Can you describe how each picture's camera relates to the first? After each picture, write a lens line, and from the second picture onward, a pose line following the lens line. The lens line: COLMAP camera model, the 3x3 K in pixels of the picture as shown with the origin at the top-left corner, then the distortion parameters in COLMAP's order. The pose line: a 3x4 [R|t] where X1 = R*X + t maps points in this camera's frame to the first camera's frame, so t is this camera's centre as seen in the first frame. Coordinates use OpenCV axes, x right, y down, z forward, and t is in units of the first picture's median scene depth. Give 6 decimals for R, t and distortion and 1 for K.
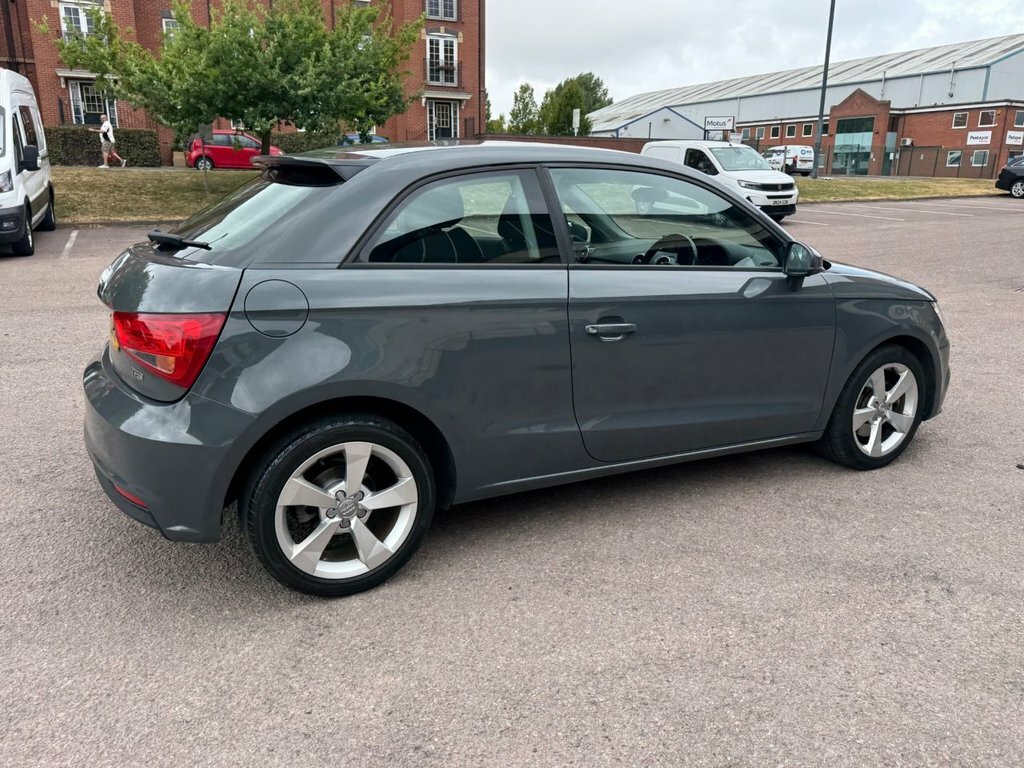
lens RADIAL K [[745.8, 0, 546.8], [0, 745.8, 410.1], [0, 0, 1]] dist [0.019094, -0.024671]
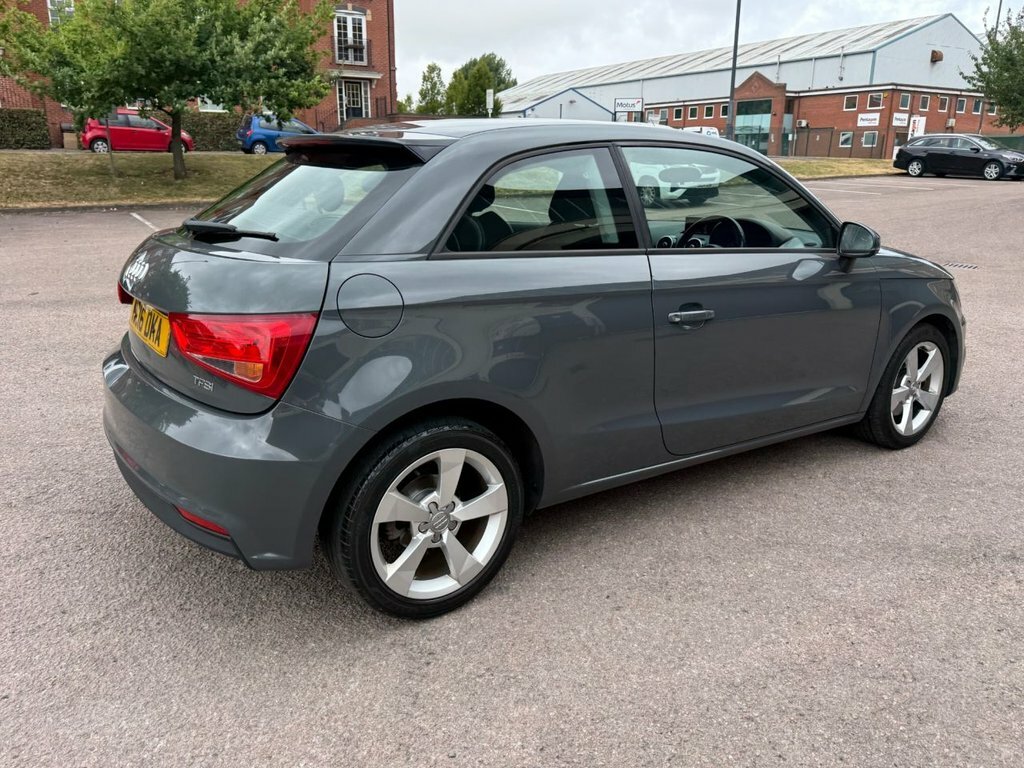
lens RADIAL K [[745.8, 0, 535.0], [0, 745.8, 397.2], [0, 0, 1]] dist [0.019094, -0.024671]
pose [[0.994015, -0.036541, 0.102947, -0.210163], [0.035825, 0.999319, 0.008792, -0.021015], [-0.103198, -0.005052, 0.994648, 0.071599]]
